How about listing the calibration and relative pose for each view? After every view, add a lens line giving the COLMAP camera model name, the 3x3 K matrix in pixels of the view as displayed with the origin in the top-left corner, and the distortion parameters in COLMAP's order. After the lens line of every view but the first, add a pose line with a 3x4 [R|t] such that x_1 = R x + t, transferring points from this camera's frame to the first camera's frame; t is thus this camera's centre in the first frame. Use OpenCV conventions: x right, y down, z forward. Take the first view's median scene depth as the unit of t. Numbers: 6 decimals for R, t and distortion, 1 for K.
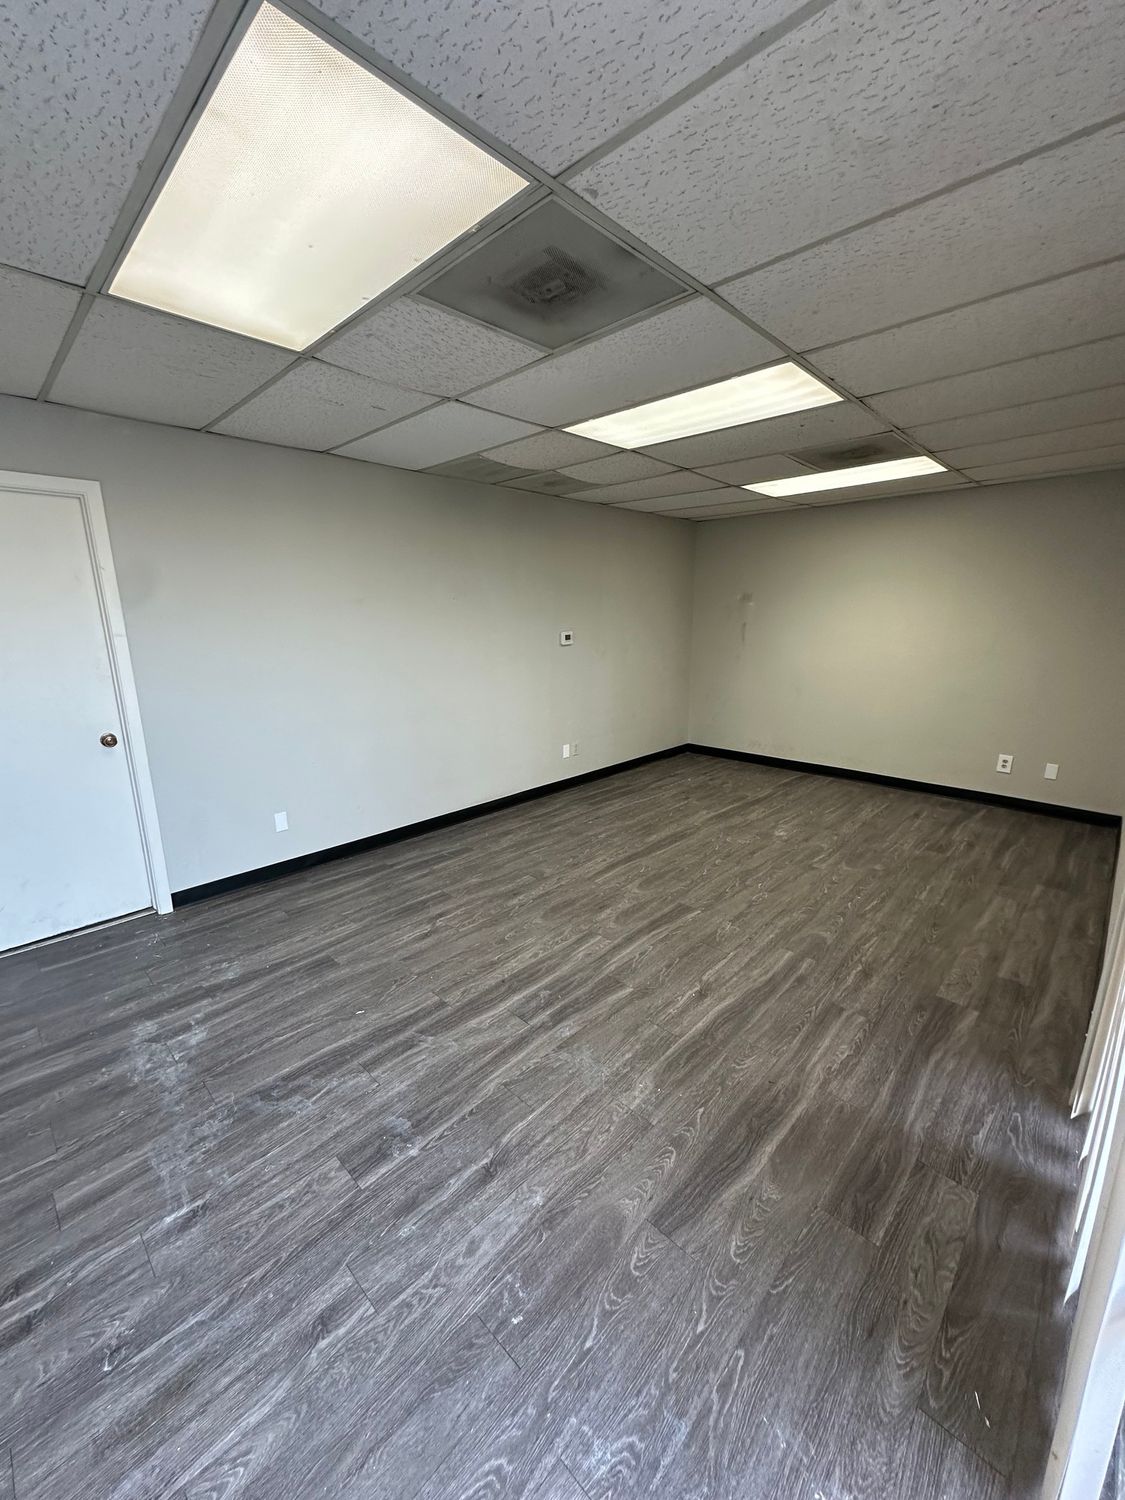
lens RADIAL K [[597.7, 0, 560.3], [0, 597.7, 750.4], [0, 0, 1]] dist [-0.002977, -0.000602]
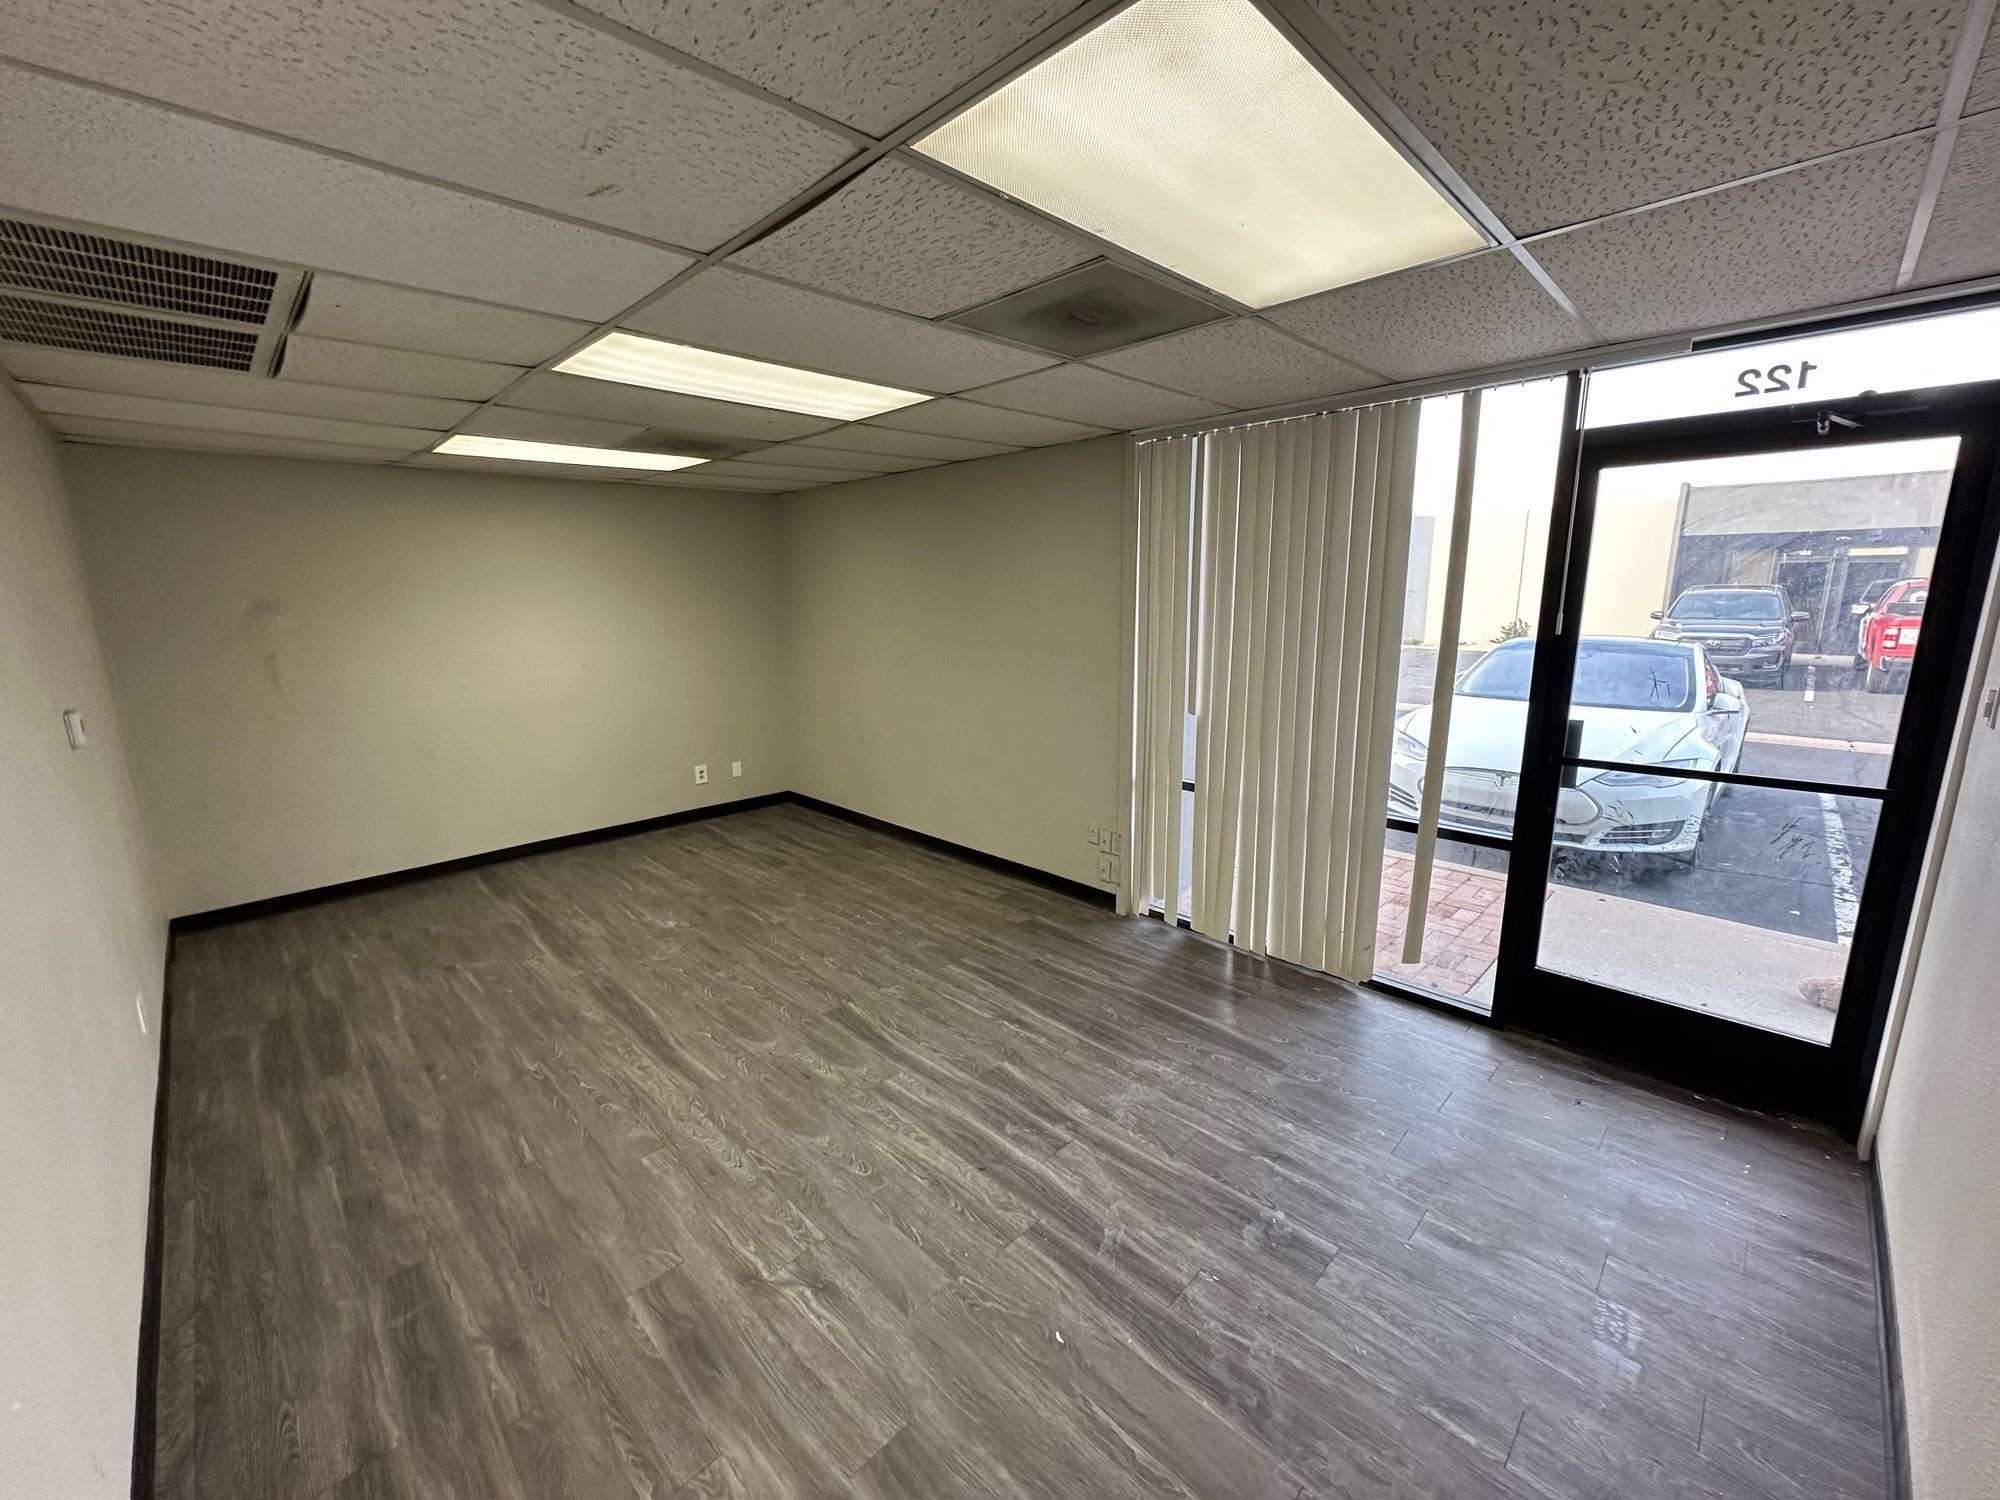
lens RADIAL K [[796.9, 0, 997.6], [0, 796.9, 749.8], [0, 0, 1]] dist [-0.002977, -0.000602]
pose [[0.012441, -0.192850, 0.981149, -0.881091], [0.236679, 0.953910, 0.184495, -0.243553], [-0.971508, 0.229922, 0.057511, 0.778519]]
